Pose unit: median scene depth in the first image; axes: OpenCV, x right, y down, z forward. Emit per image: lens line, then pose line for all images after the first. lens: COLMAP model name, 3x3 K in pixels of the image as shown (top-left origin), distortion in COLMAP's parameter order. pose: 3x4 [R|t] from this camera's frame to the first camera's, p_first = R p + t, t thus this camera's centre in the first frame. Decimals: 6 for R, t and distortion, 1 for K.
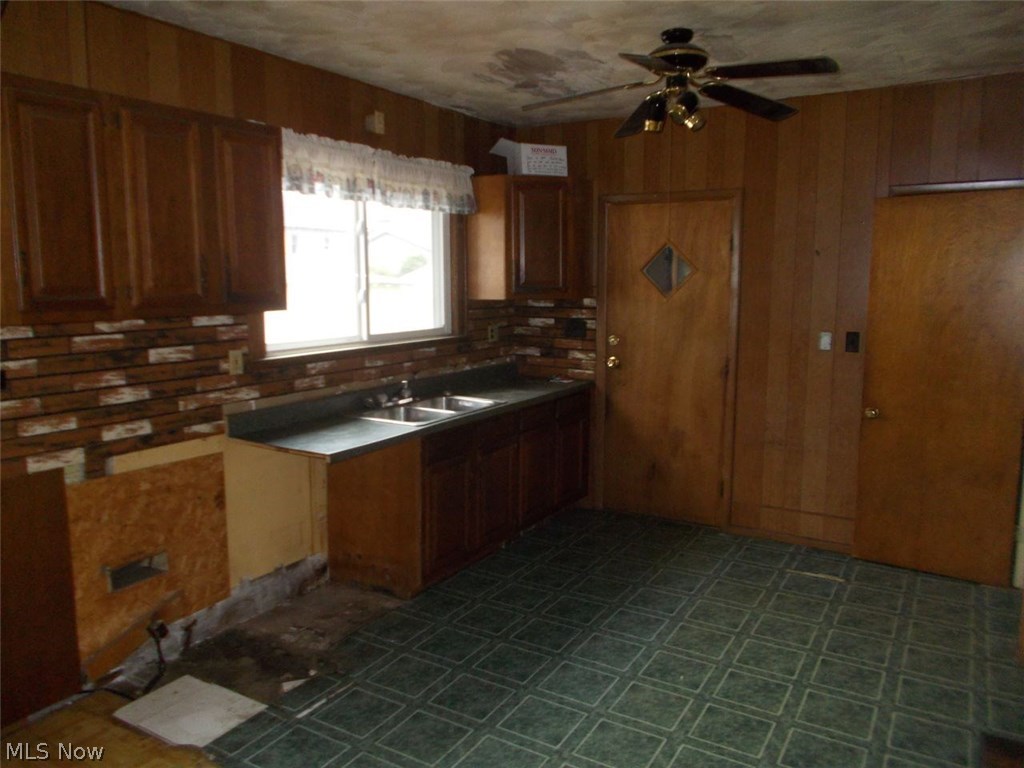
lens RADIAL K [[799.6, 0, 509.7], [0, 799.6, 383.9], [0, 0, 1]] dist [0.008527, -0.000852]
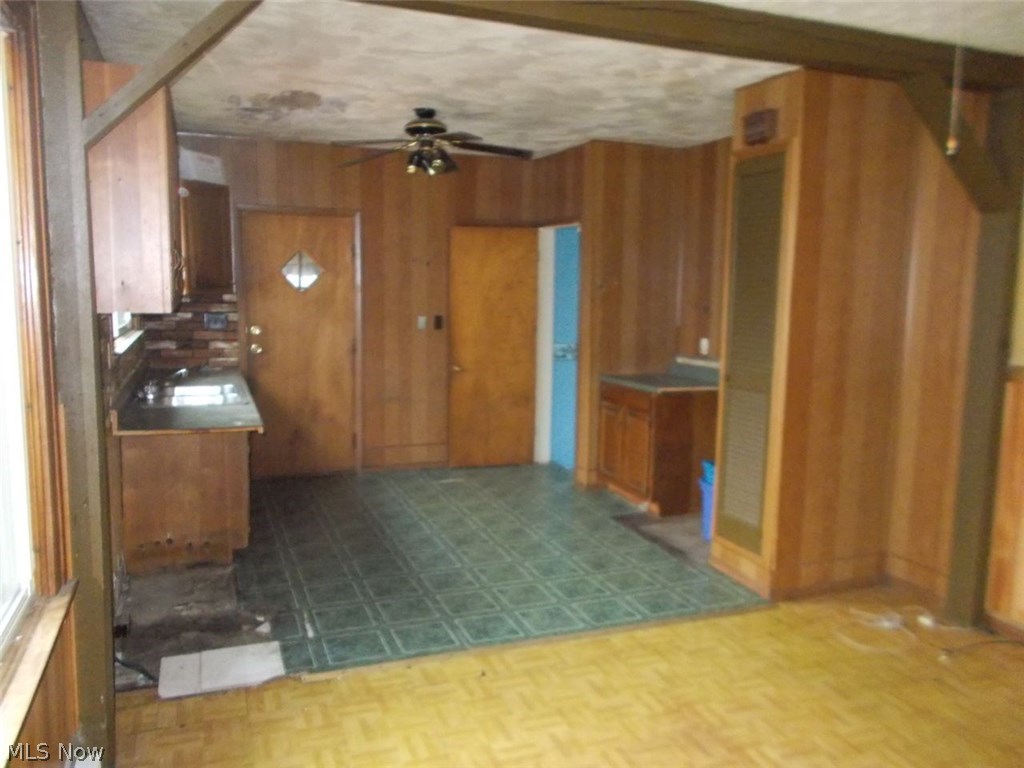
lens RADIAL K [[799.6, 0, 508.9], [0, 799.6, 382.5], [0, 0, 1]] dist [0.008527, -0.000852]
pose [[0.606921, -0.089425, 0.789715, -0.658539], [0.094395, 0.994727, 0.040095, 0.010336], [-0.789137, 0.050211, 0.612162, 0.006216]]
